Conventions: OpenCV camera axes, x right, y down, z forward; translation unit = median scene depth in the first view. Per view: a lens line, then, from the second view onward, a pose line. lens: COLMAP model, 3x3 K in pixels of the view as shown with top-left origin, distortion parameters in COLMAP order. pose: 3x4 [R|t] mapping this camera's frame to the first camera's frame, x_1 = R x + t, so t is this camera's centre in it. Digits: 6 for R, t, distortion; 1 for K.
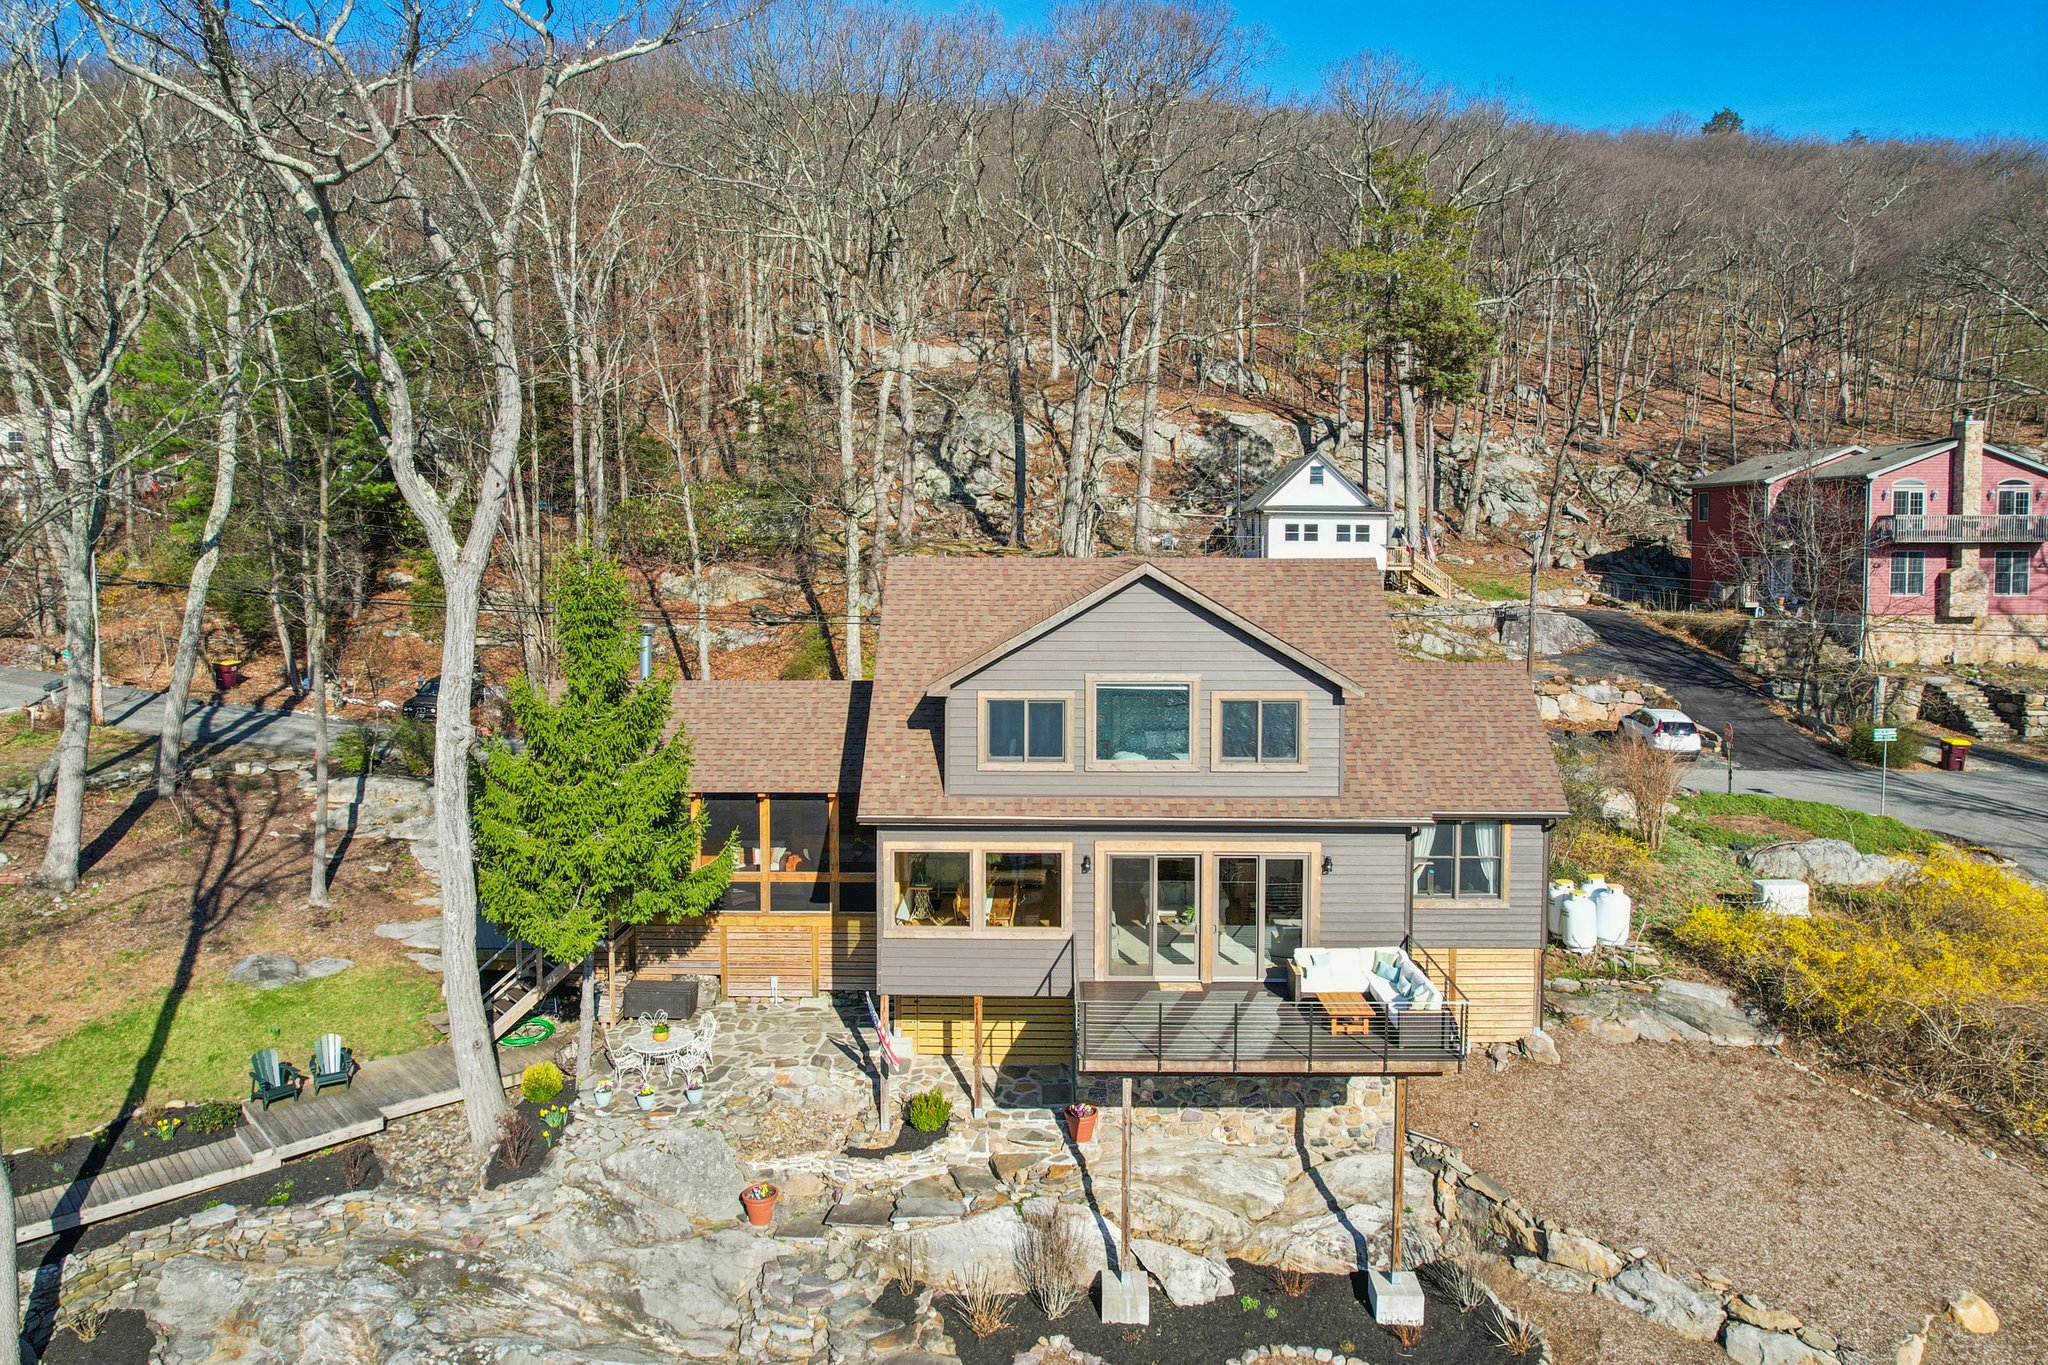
lens RADIAL K [[1370.1, 0, 1027.0], [0, 1370.1, 563.7], [0, 0, 1]] dist [-0.066822, 0.056342]
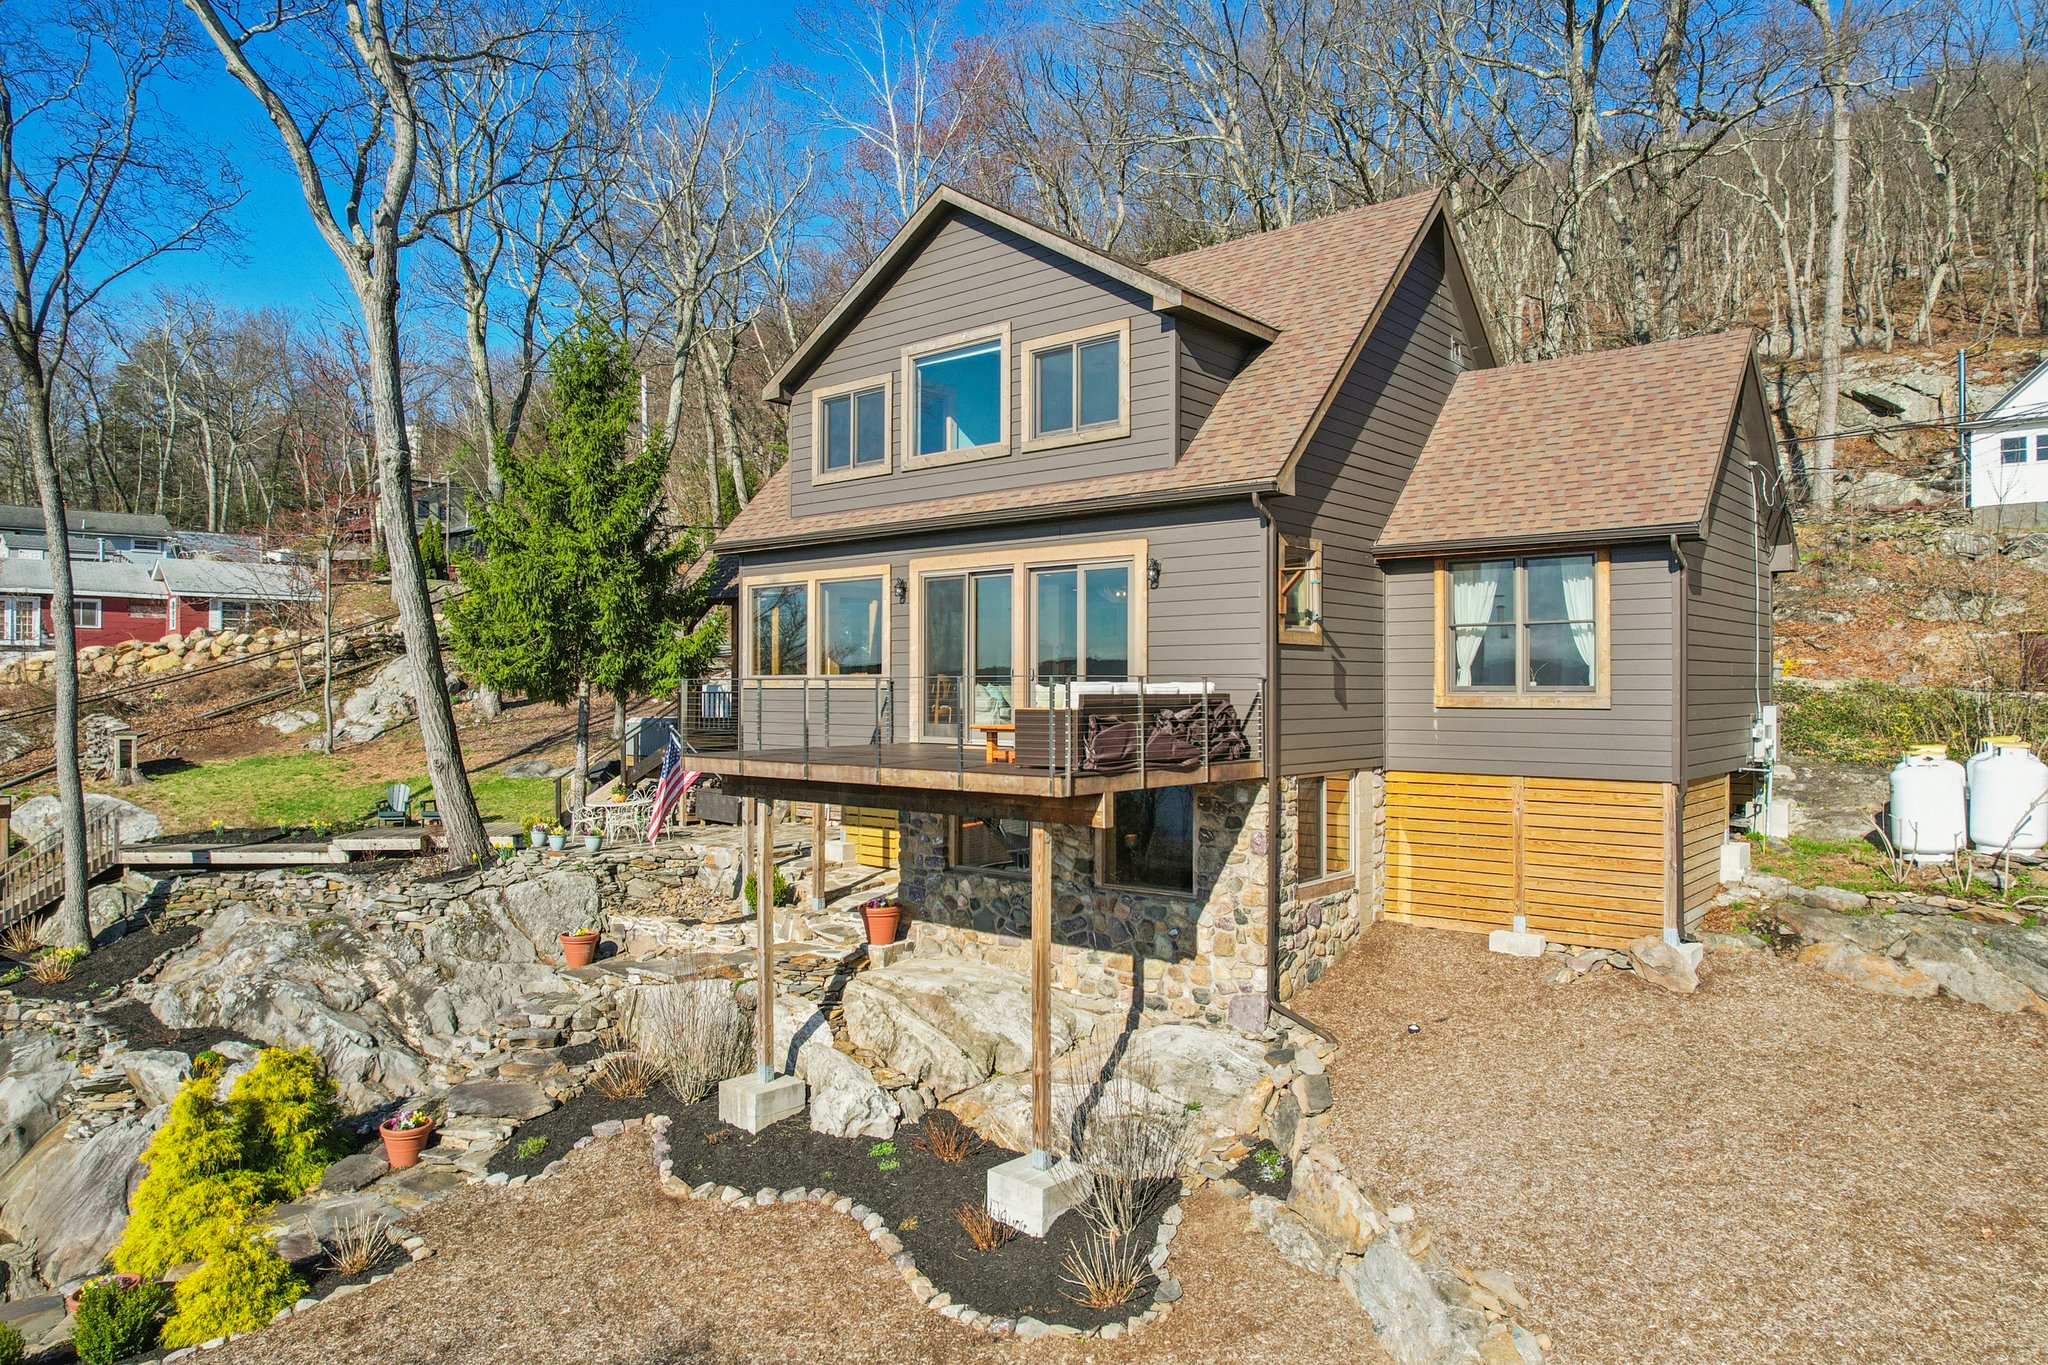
lens RADIAL K [[1320.0, 0, 1027.0], [0, 1320.0, 682.0], [0, 0, 1]] dist [-0.074539, 0.066981]
pose [[0.770577, -0.003148, -0.637339, 0.575766], [-0.010555, 0.999788, -0.017700, 0.284240], [0.637259, 0.020367, 0.770380, 0.466977]]
